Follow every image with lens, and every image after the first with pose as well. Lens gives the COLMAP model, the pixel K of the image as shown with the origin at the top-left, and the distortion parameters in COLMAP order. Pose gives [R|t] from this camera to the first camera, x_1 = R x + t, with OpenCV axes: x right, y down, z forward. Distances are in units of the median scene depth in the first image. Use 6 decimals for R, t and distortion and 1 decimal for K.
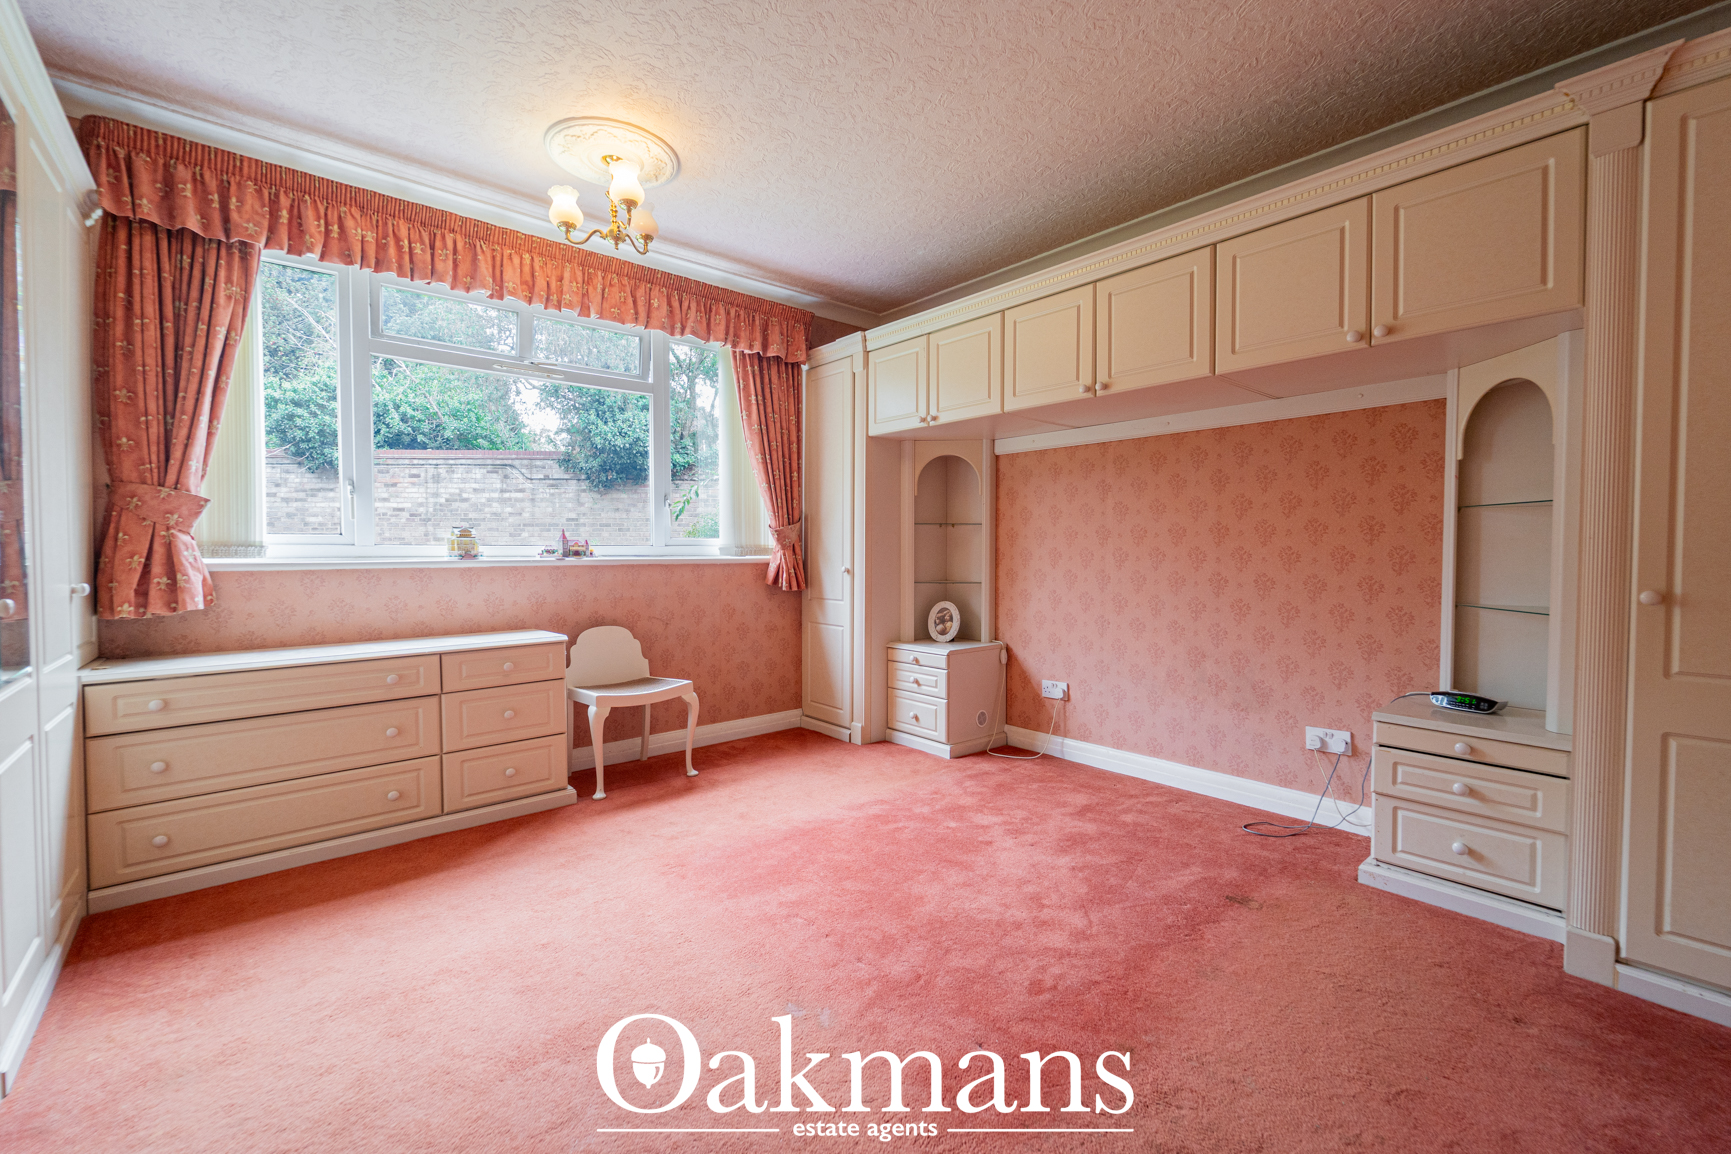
lens RADIAL K [[704.9, 0, 859.8], [0, 704.9, 567.4], [0, 0, 1]] dist [0.001889, -0.001775]
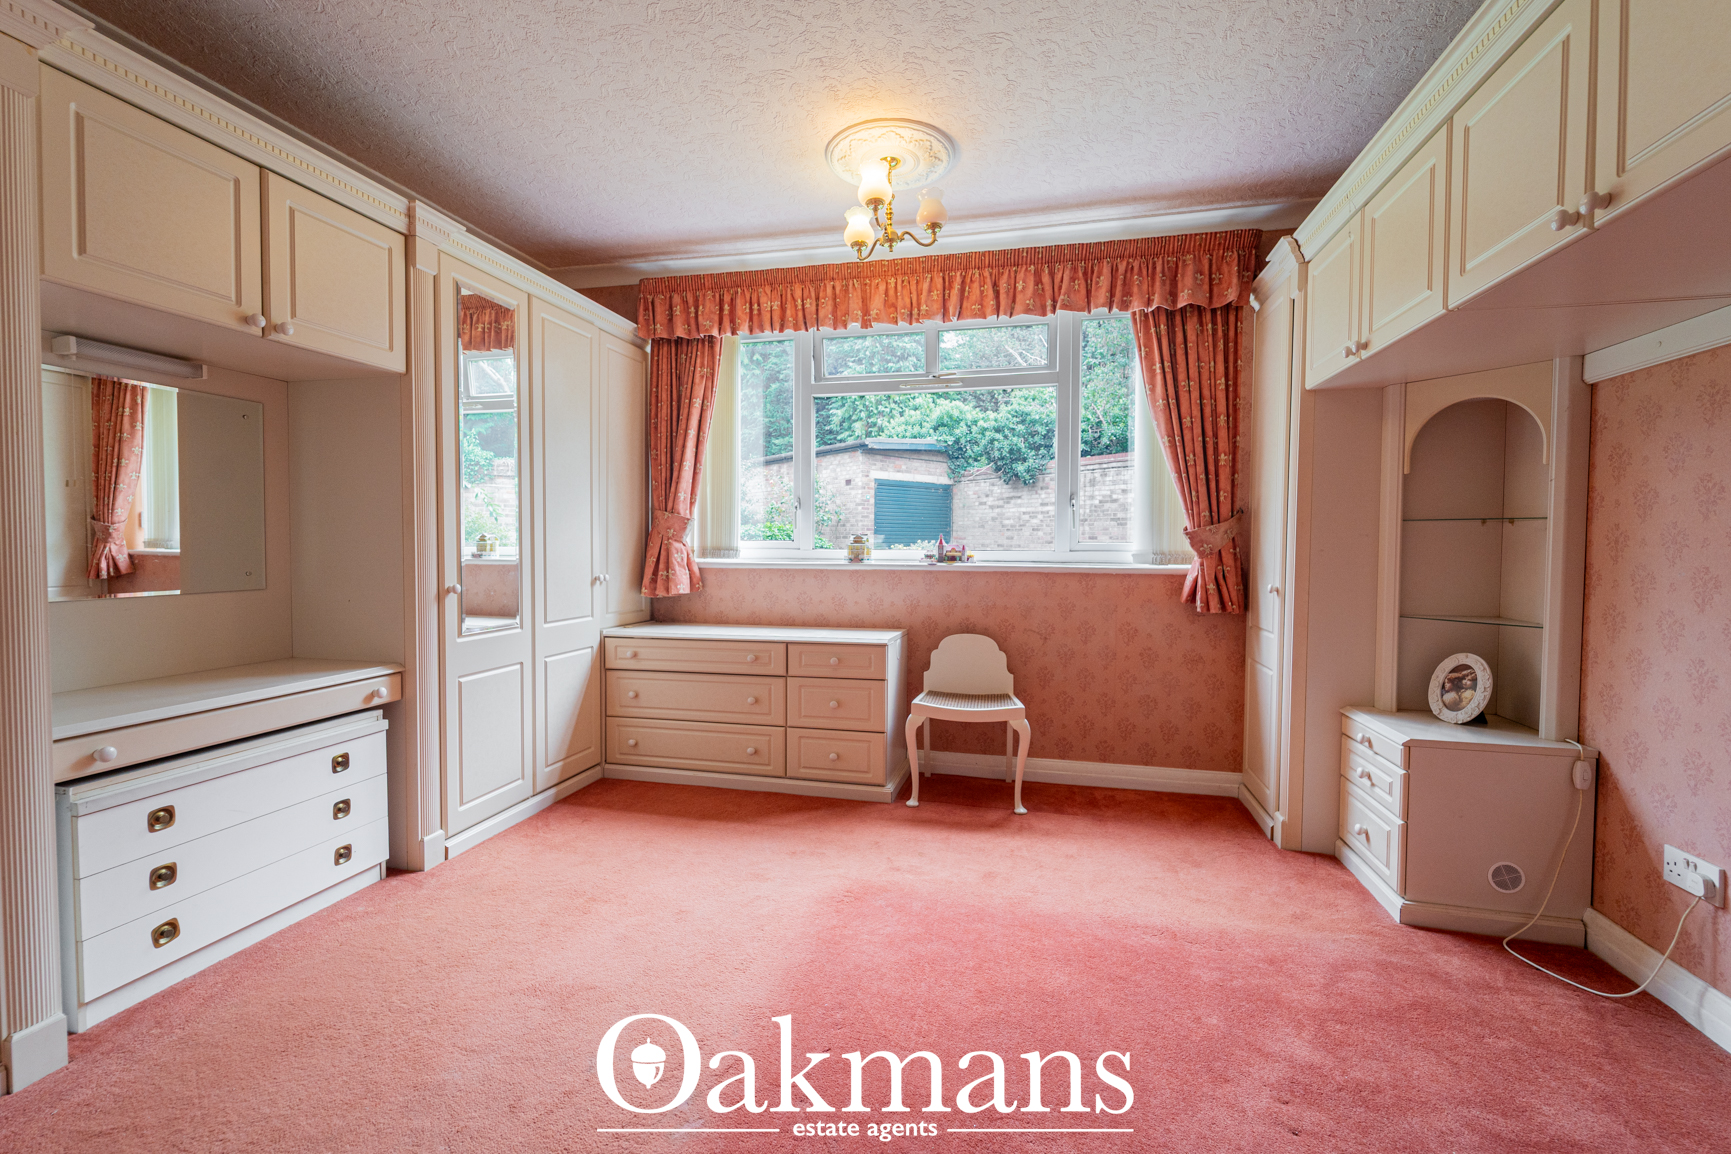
lens RADIAL K [[704.9, 0, 868.1], [0, 704.9, 566.2], [0, 0, 1]] dist [0.001889, -0.001775]
pose [[0.596852, 0.029004, -0.801827, 0.339521], [-0.025954, 0.999521, 0.016836, -0.023338], [0.801932, 0.010762, 0.597319, 0.308178]]
